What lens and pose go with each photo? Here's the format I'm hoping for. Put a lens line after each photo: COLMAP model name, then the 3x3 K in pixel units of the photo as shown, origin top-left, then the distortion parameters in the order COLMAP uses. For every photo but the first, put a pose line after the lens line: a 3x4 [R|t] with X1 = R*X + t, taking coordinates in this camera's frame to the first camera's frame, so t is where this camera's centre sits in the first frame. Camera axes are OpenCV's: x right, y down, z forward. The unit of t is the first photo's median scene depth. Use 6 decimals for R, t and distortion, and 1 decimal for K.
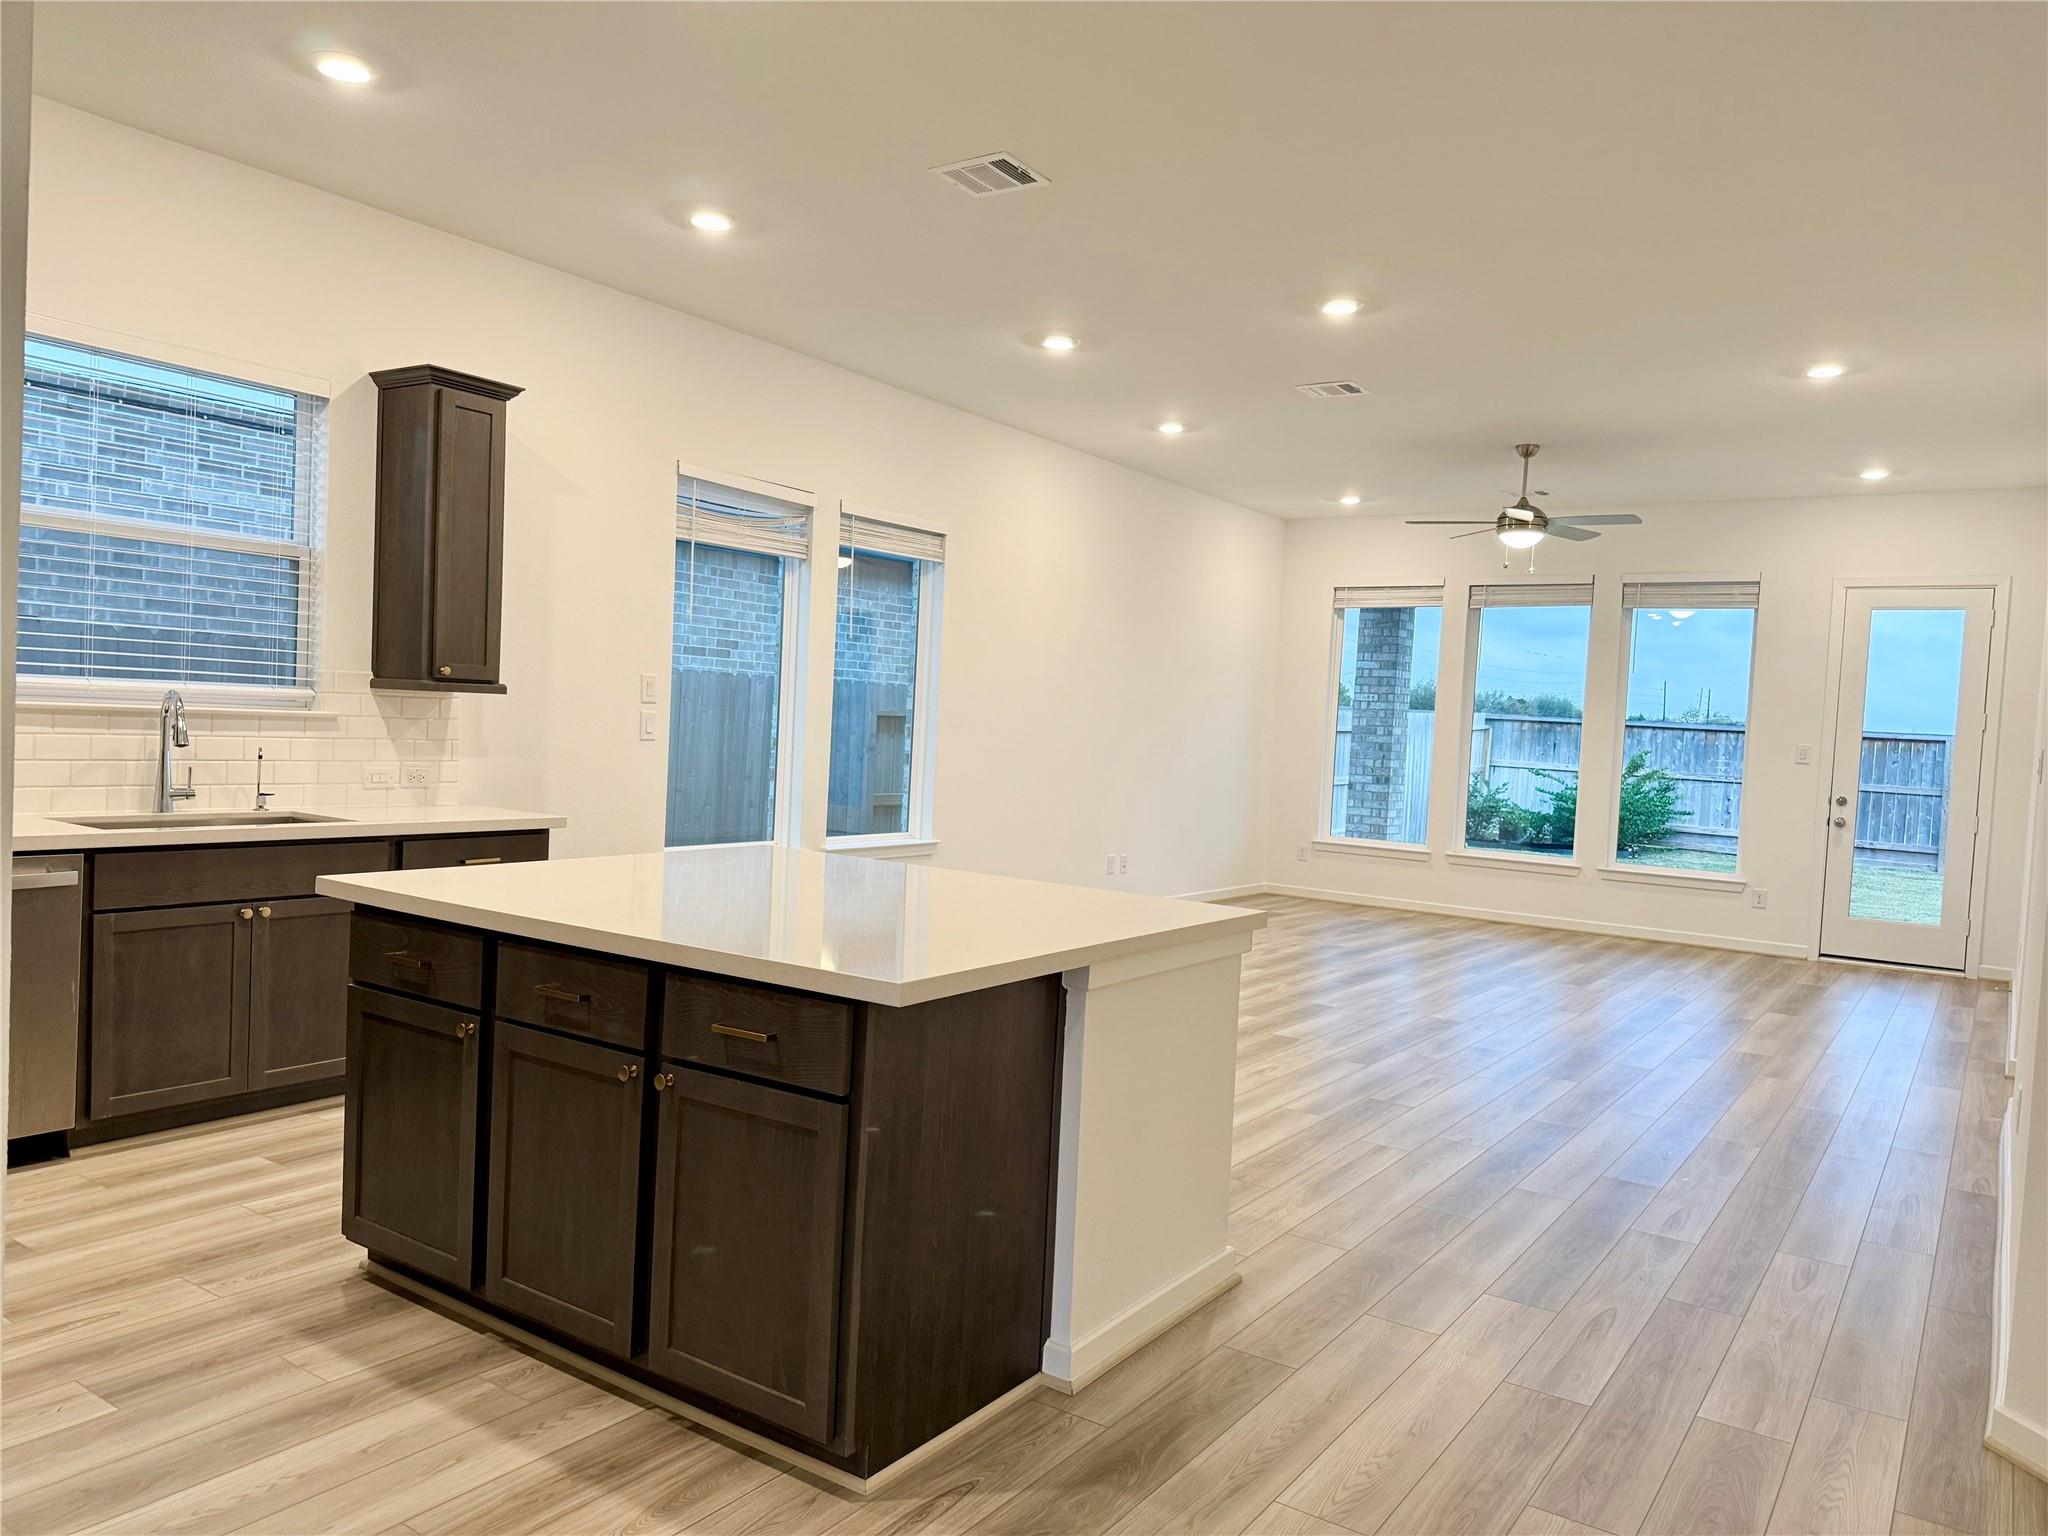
lens RADIAL K [[1434.4, 0, 1021.0], [0, 1434.4, 771.7], [0, 0, 1]] dist [0.078560, -0.087927]
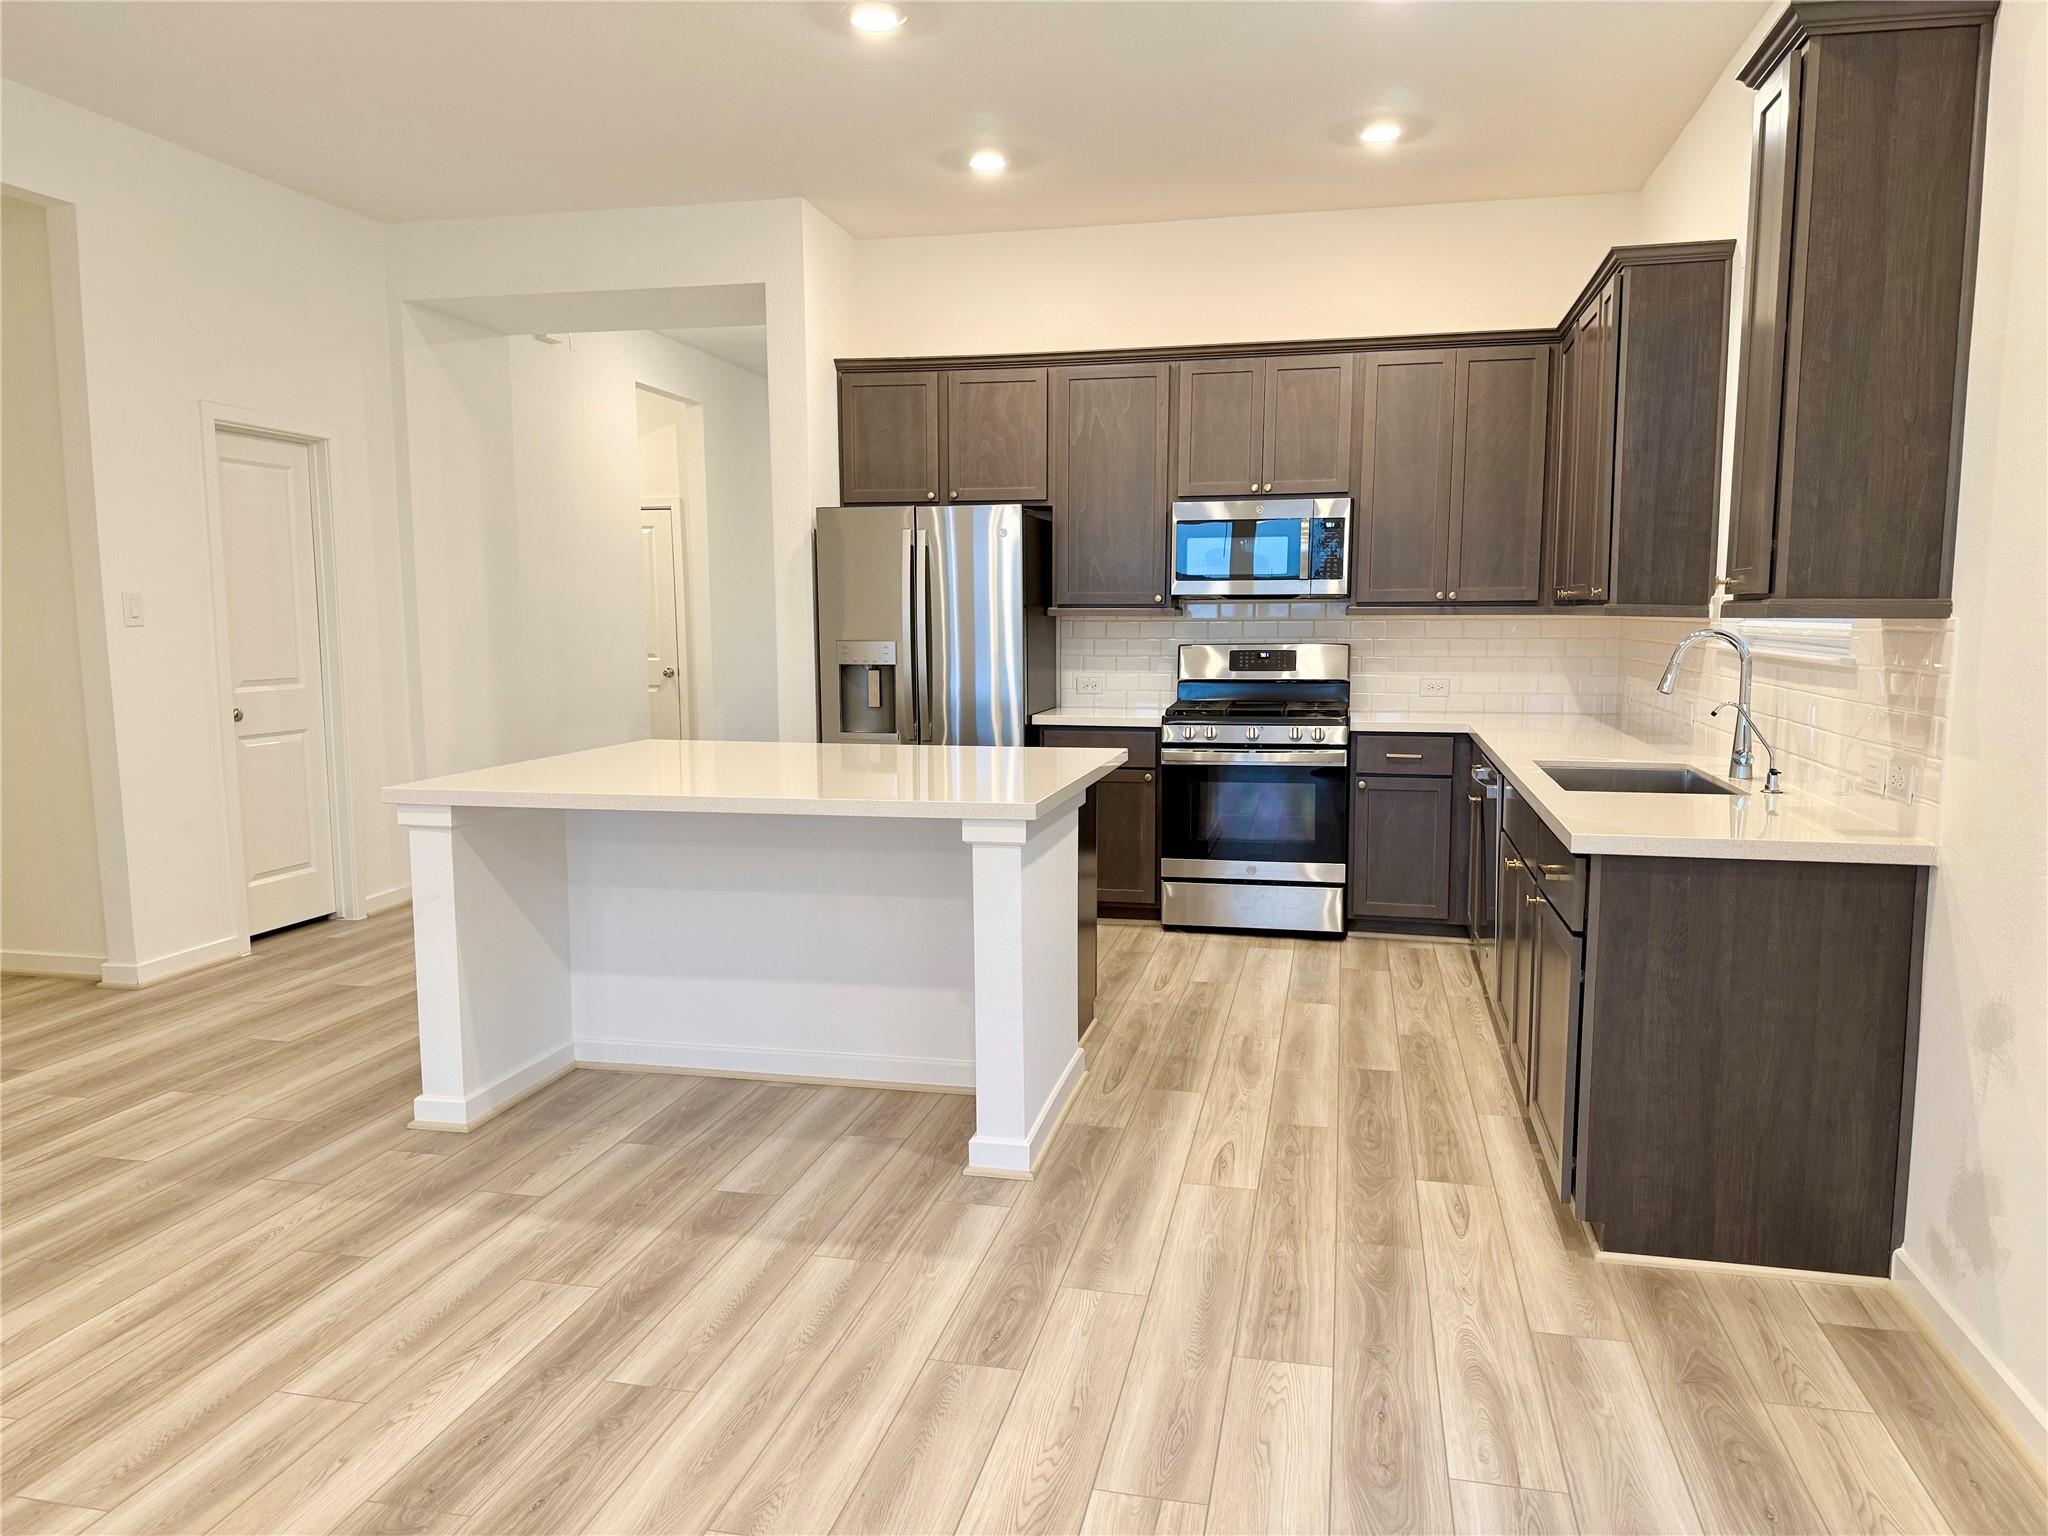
lens RADIAL K [[1434.4, 0, 1021.0], [0, 1434.4, 771.7], [0, 0, 1]] dist [0.078560, -0.087927]
pose [[-0.927758, -0.003213, -0.373167, 0.051416], [-0.056702, 0.989566, 0.132453, -0.031368], [0.368848, 0.144044, -0.918260, 0.817509]]
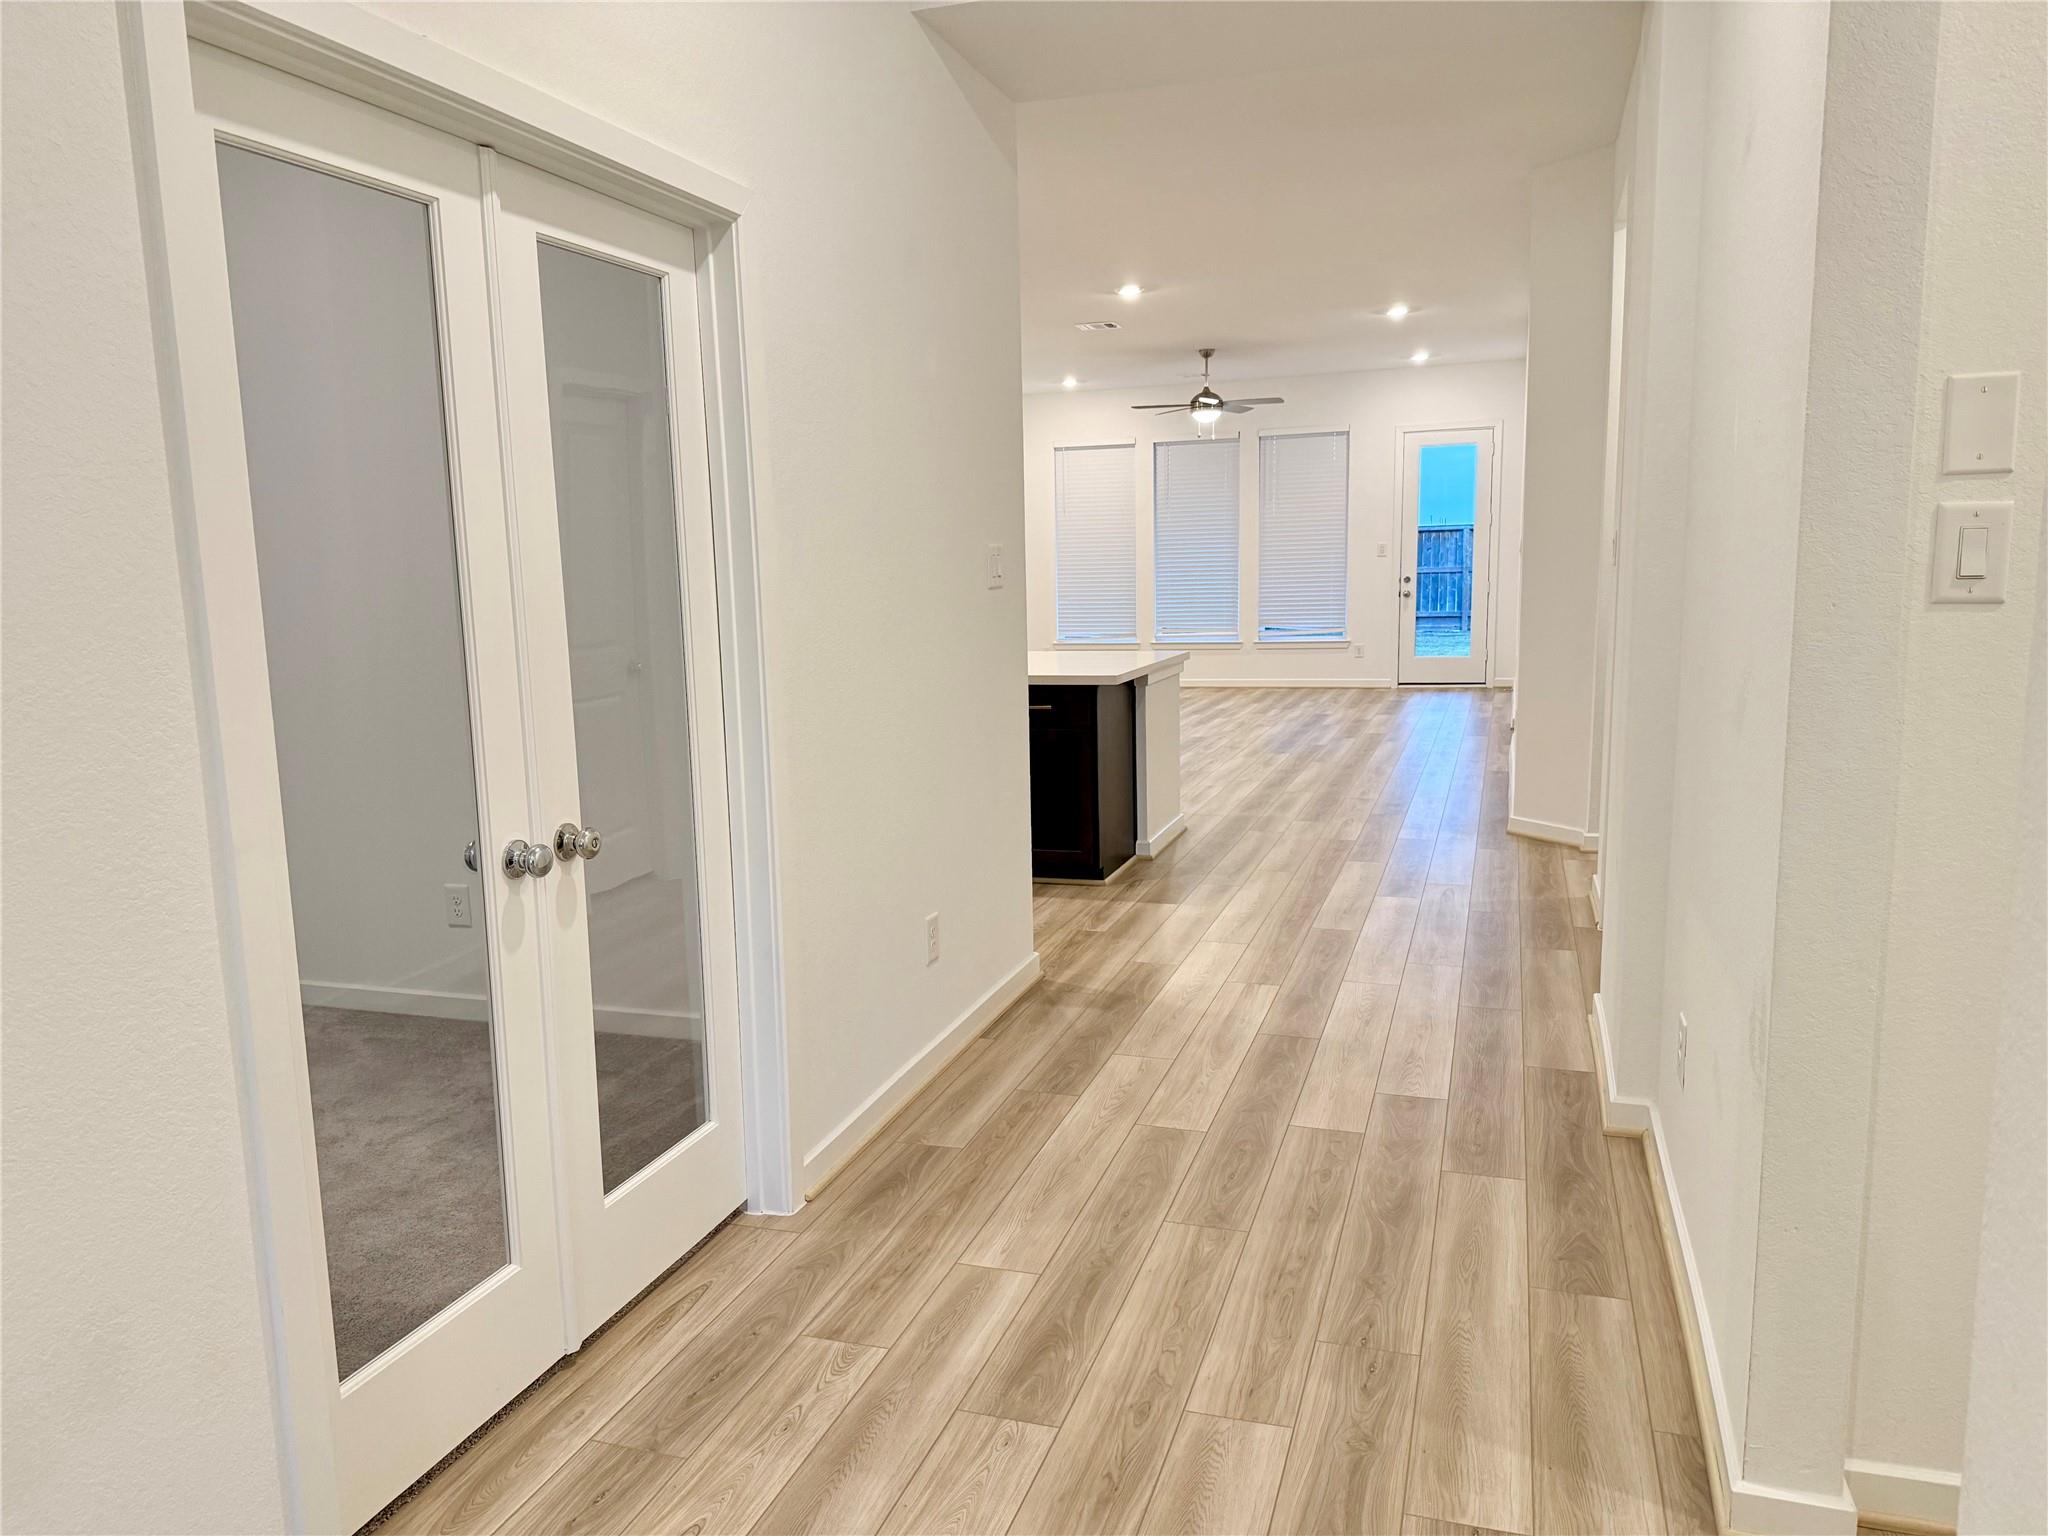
lens RADIAL K [[1425.5, 0, 1026.3], [0, 1425.5, 747.5], [0, 0, 1]] dist [0.224779, -0.240296]
pose [[0.958483, -0.109421, 0.263321, -0.228853], [0.083367, 0.990628, 0.108194, -0.002401], [-0.272691, -0.081750, 0.958622, -0.343536]]
